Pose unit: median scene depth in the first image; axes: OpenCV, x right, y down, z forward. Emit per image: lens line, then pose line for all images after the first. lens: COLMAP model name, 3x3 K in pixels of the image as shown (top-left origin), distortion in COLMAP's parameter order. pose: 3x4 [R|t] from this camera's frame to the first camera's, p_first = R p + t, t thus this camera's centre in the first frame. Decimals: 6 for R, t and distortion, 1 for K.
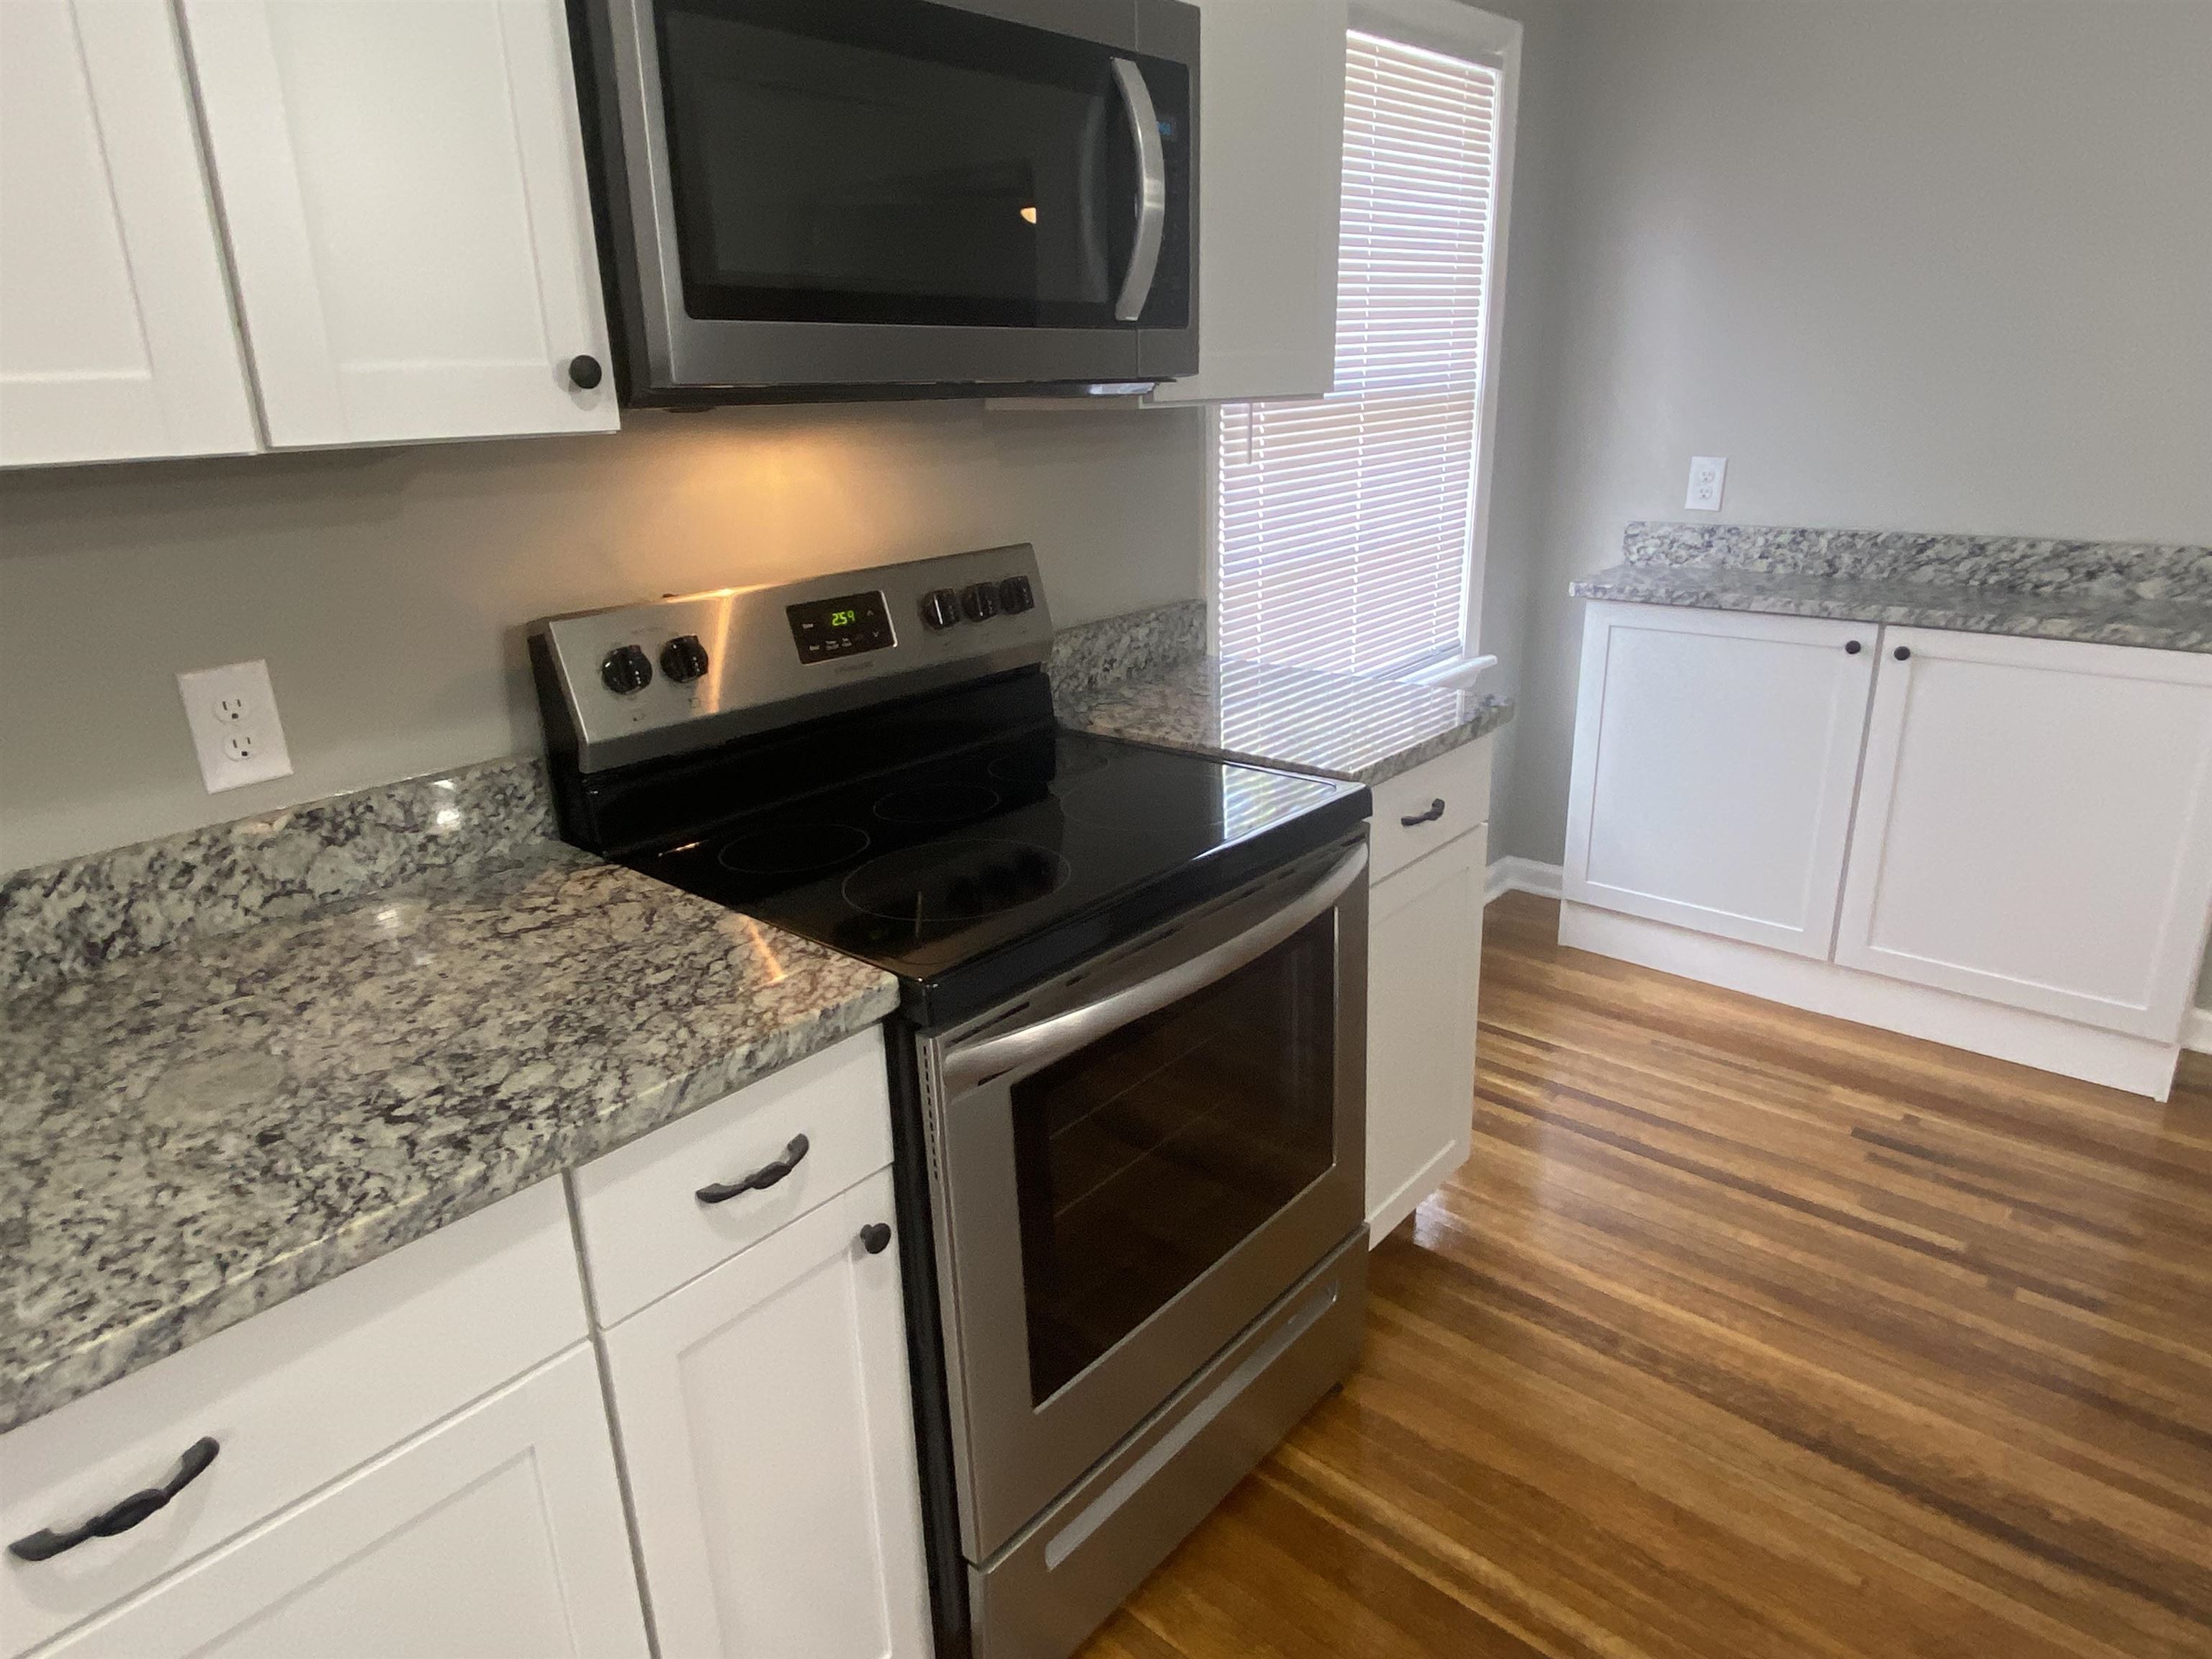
lens RADIAL K [[1321.5, 0, 1103.0], [0, 1321.5, 802.5], [0, 0, 1]] dist [0.043052, -0.042240]
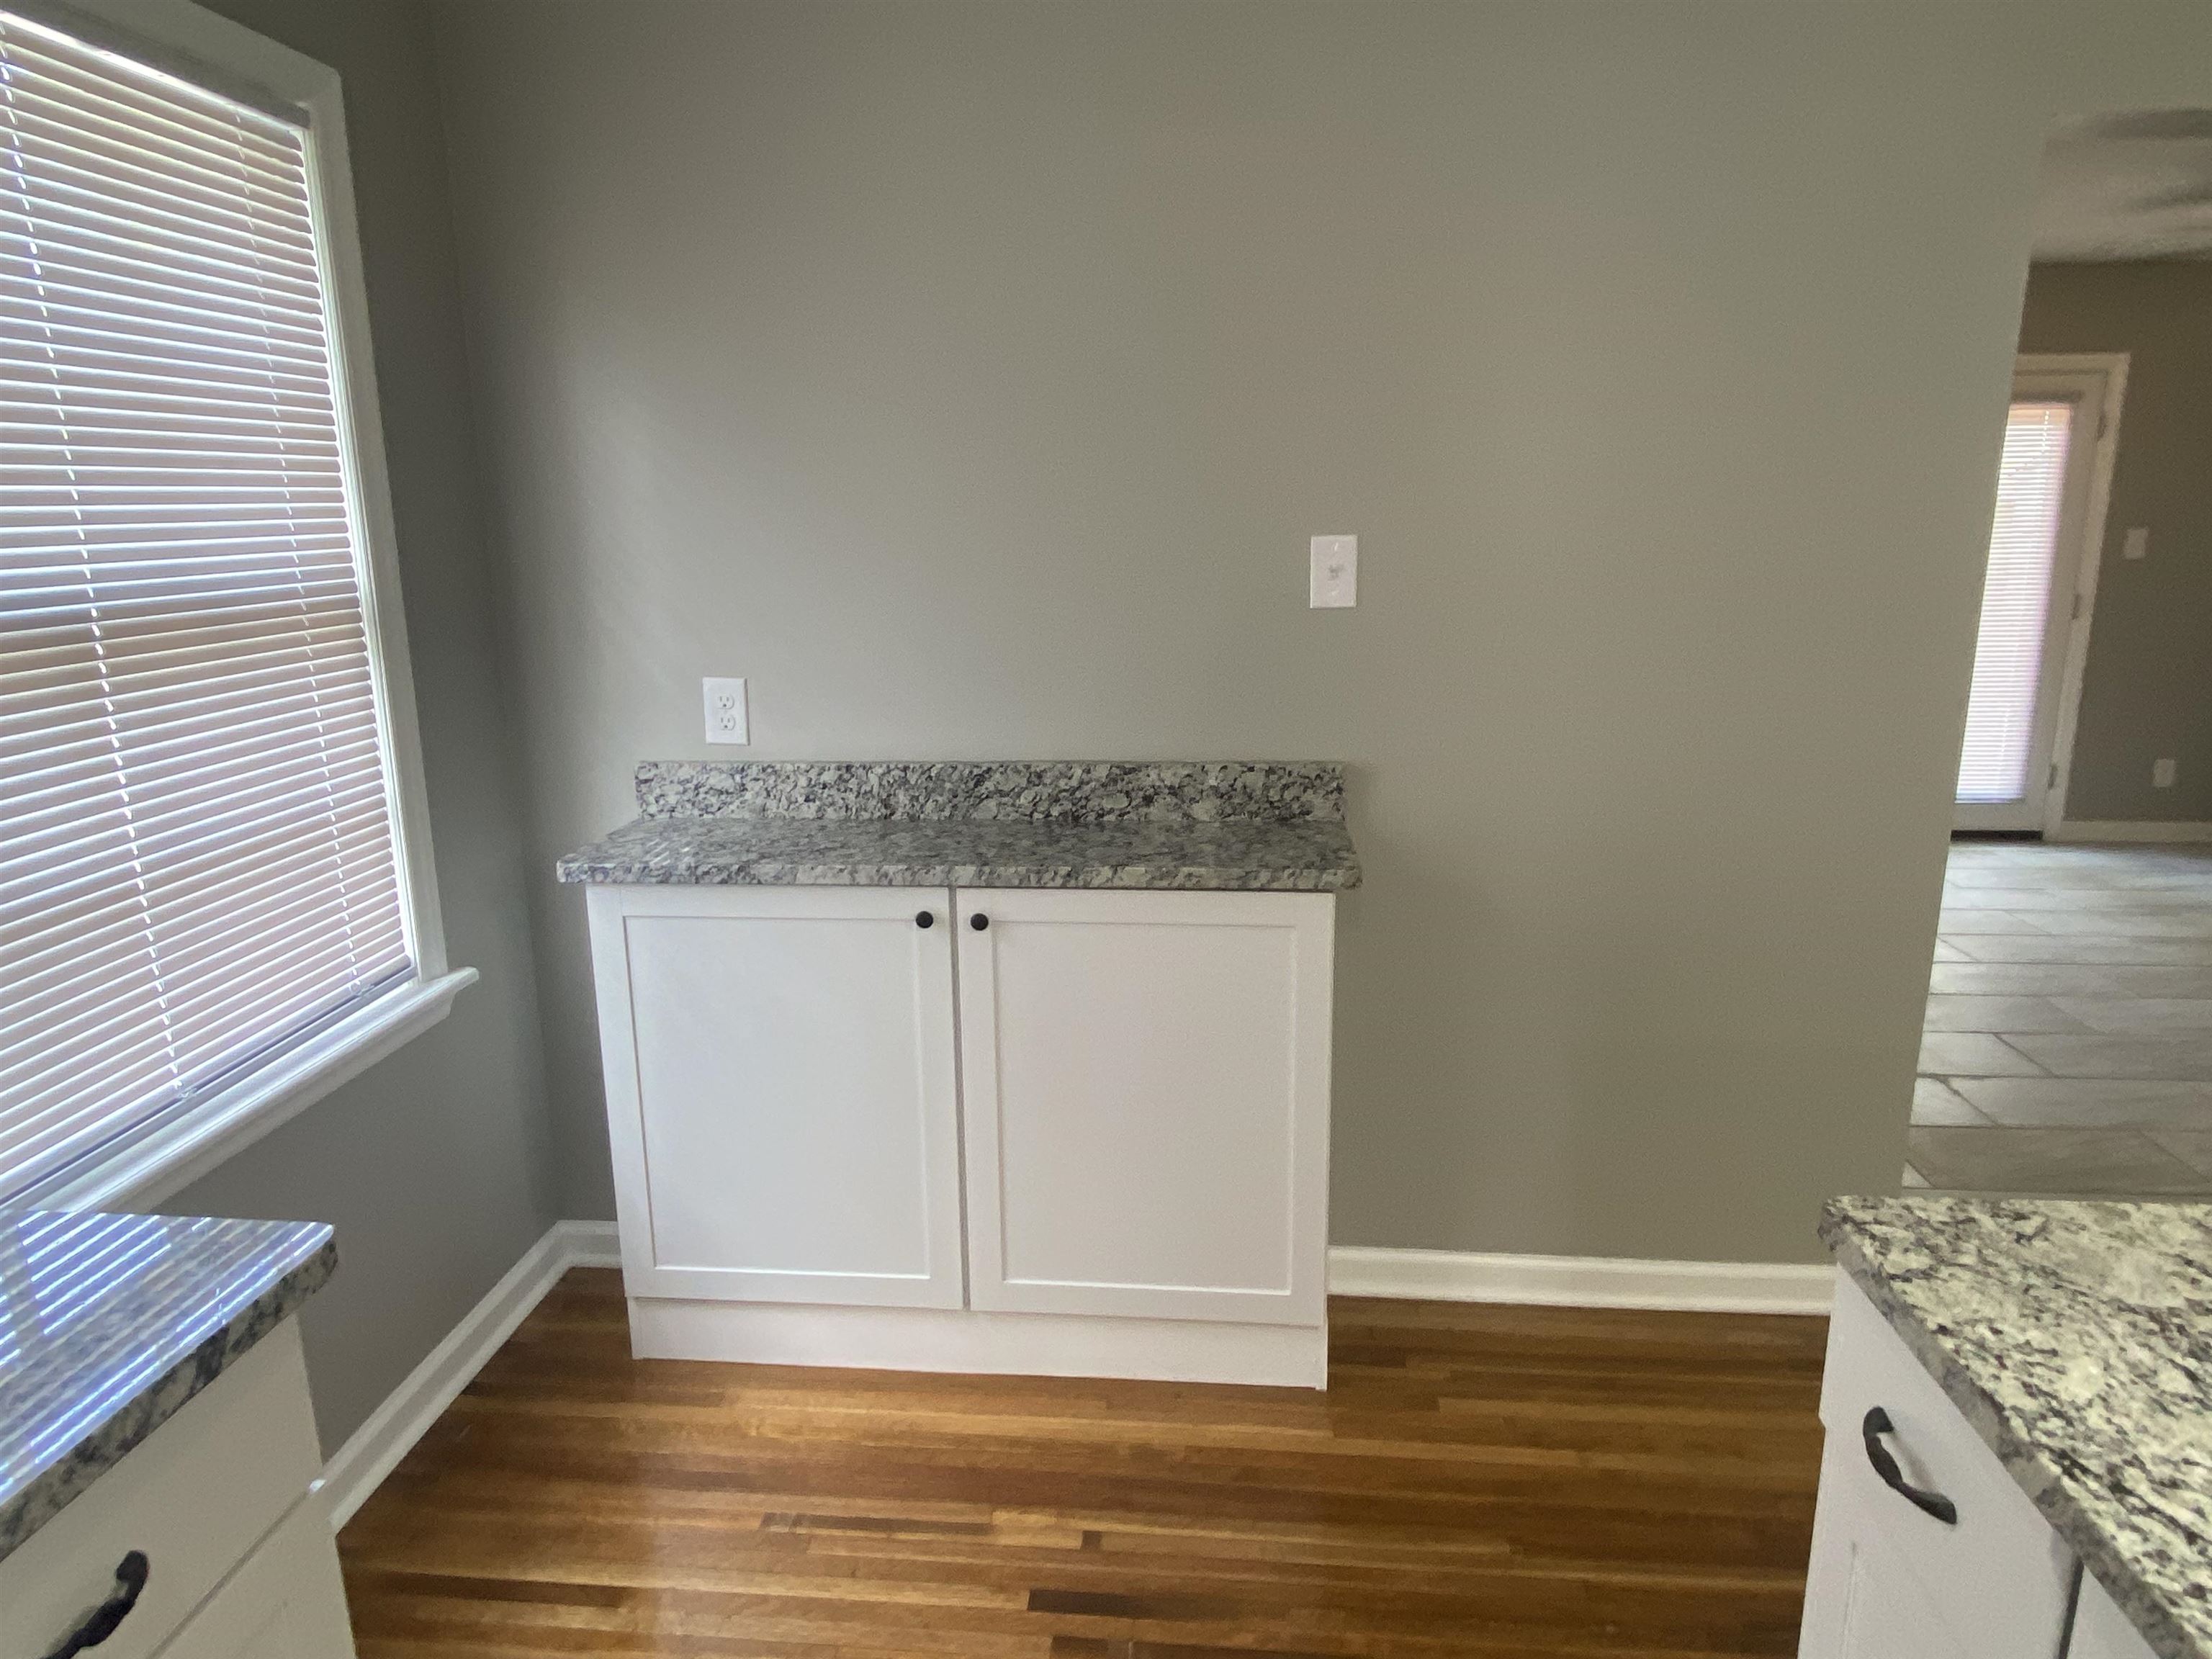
lens RADIAL K [[1321.5, 0, 1103.0], [0, 1321.5, 802.5], [0, 0, 1]] dist [0.043052, -0.042240]
pose [[0.805475, -0.102674, 0.583668, 0.197877], [0.172527, 0.982845, -0.065198, -0.112505], [-0.566961, 0.153214, 0.809371, 0.298833]]
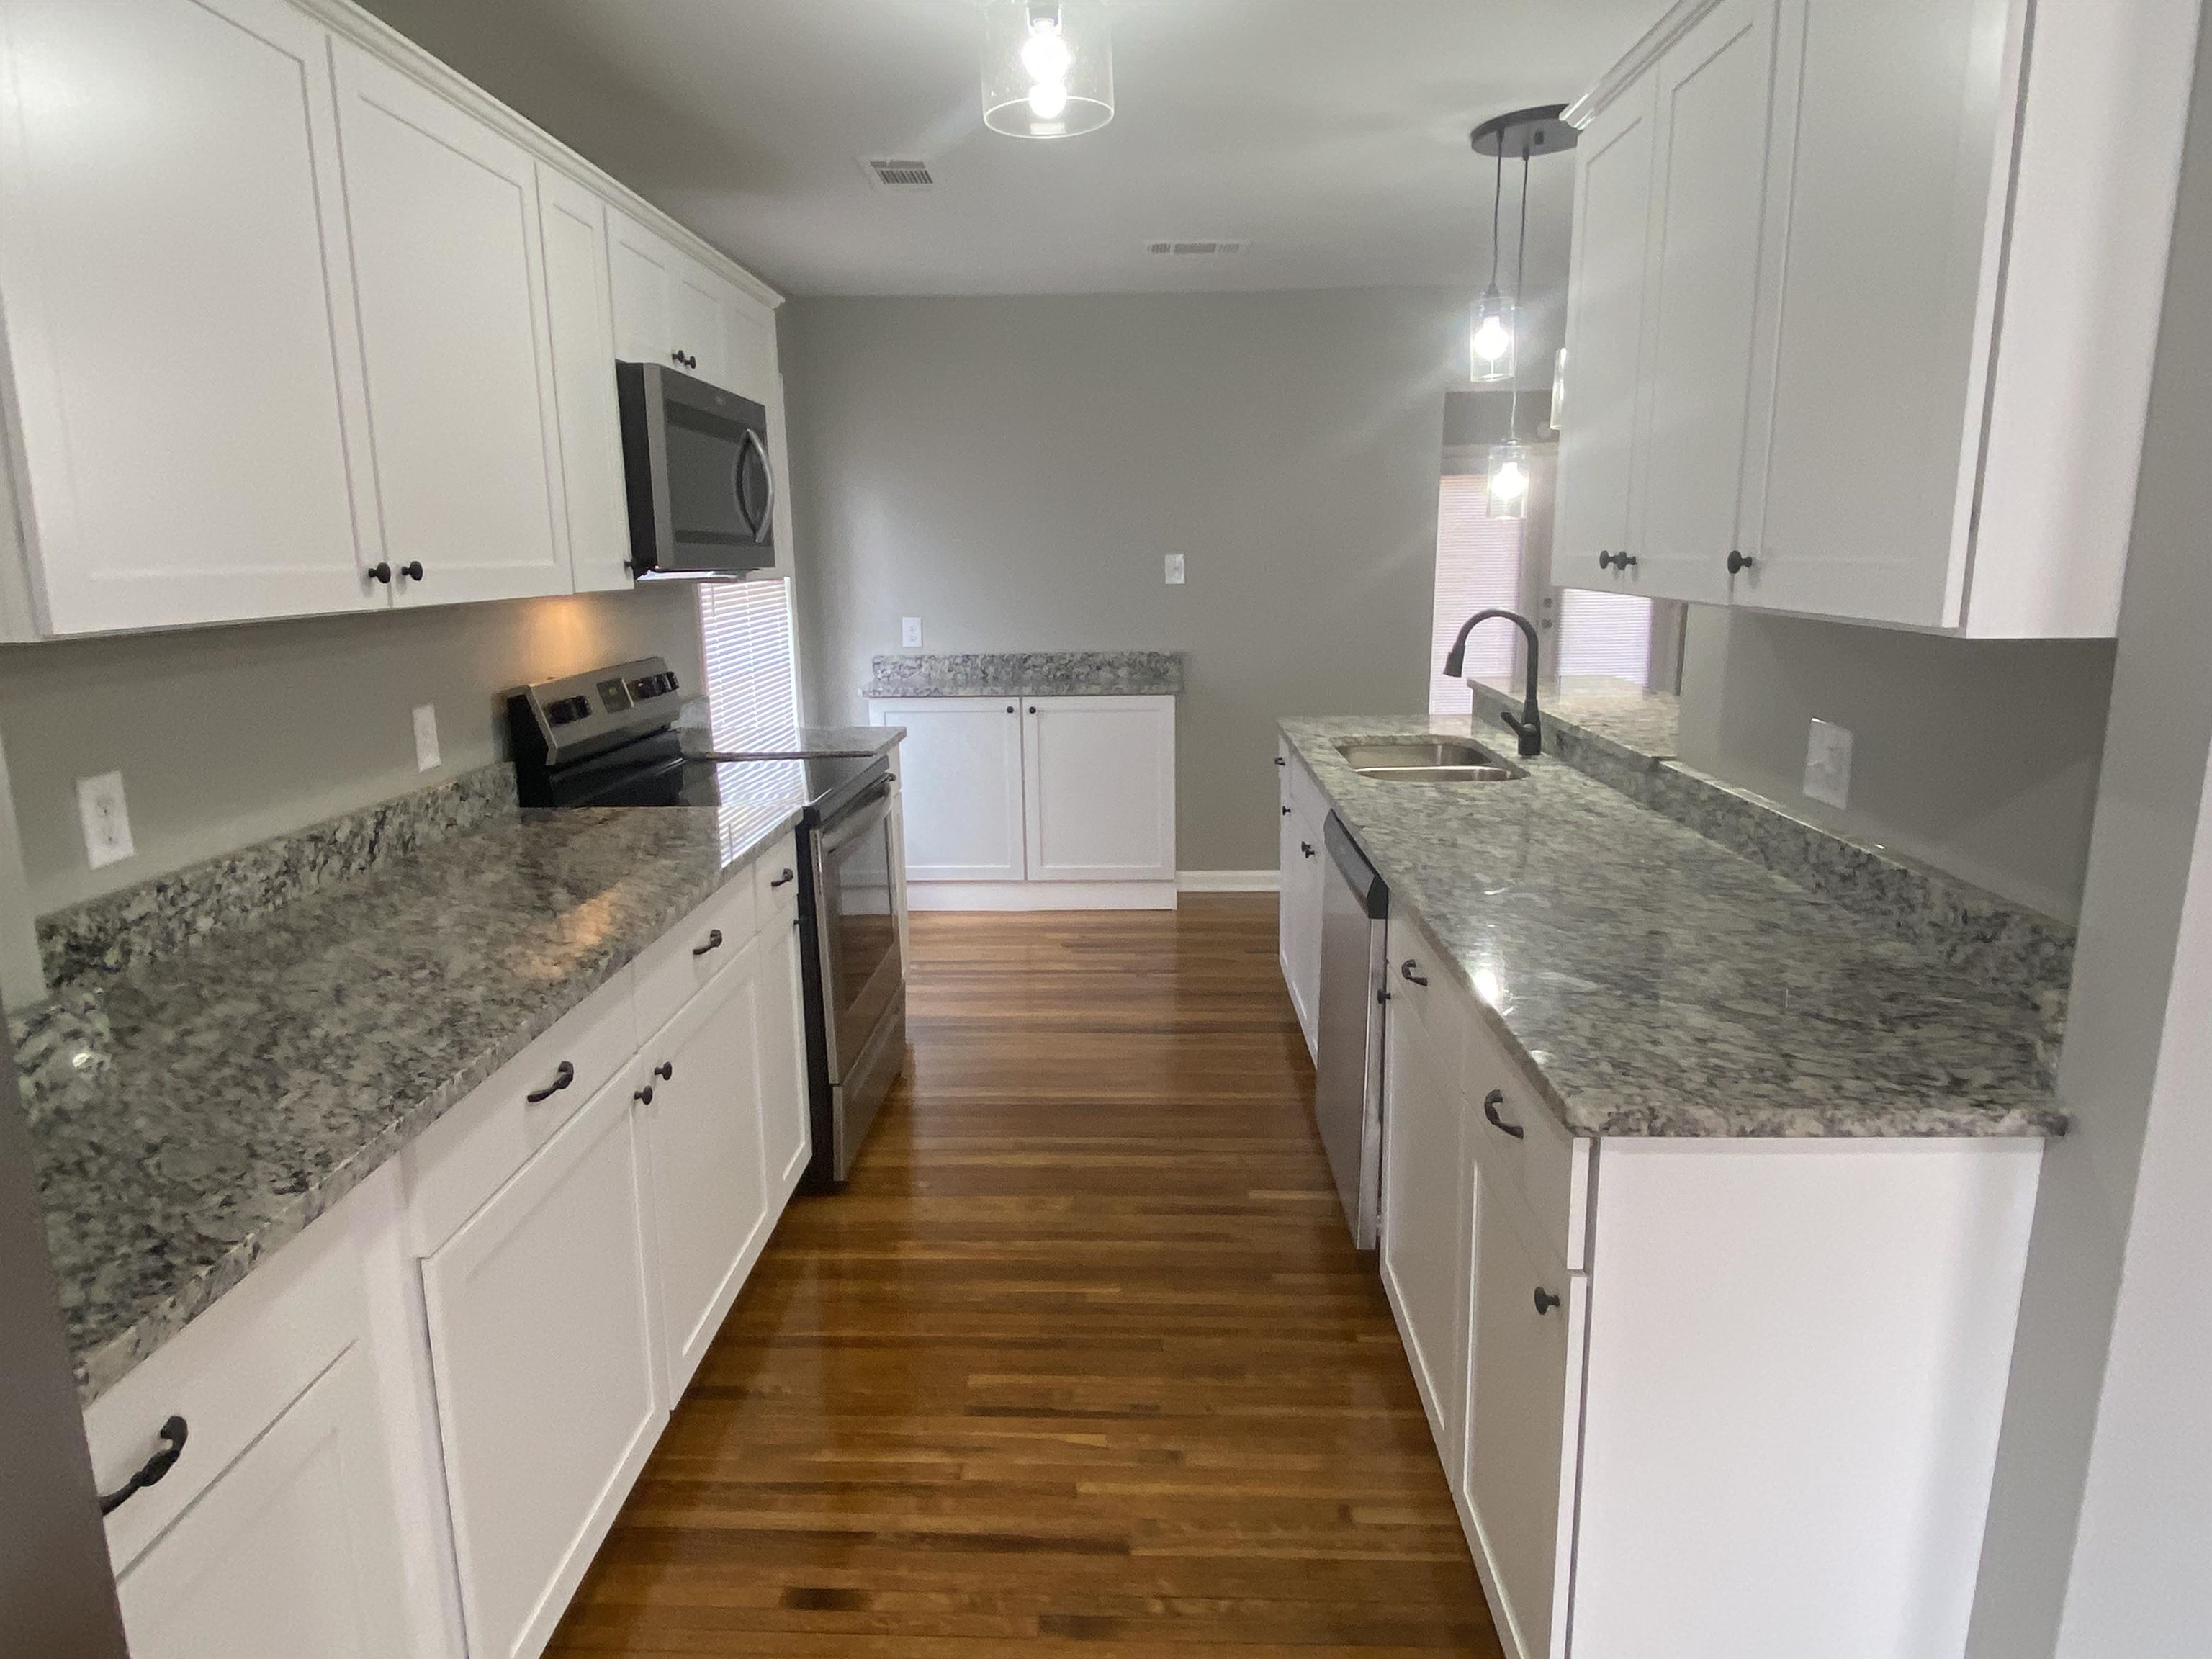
lens RADIAL K [[1308.3, 0, 1106.0], [0, 1308.3, 829.5], [0, 0, 1]] dist [-0.001555, -0.123378]
pose [[0.767157, -0.115734, 0.630932, -0.527044], [0.191767, 0.979986, -0.053409, 0.175282], [-0.612124, 0.161964, 0.773997, -0.501336]]
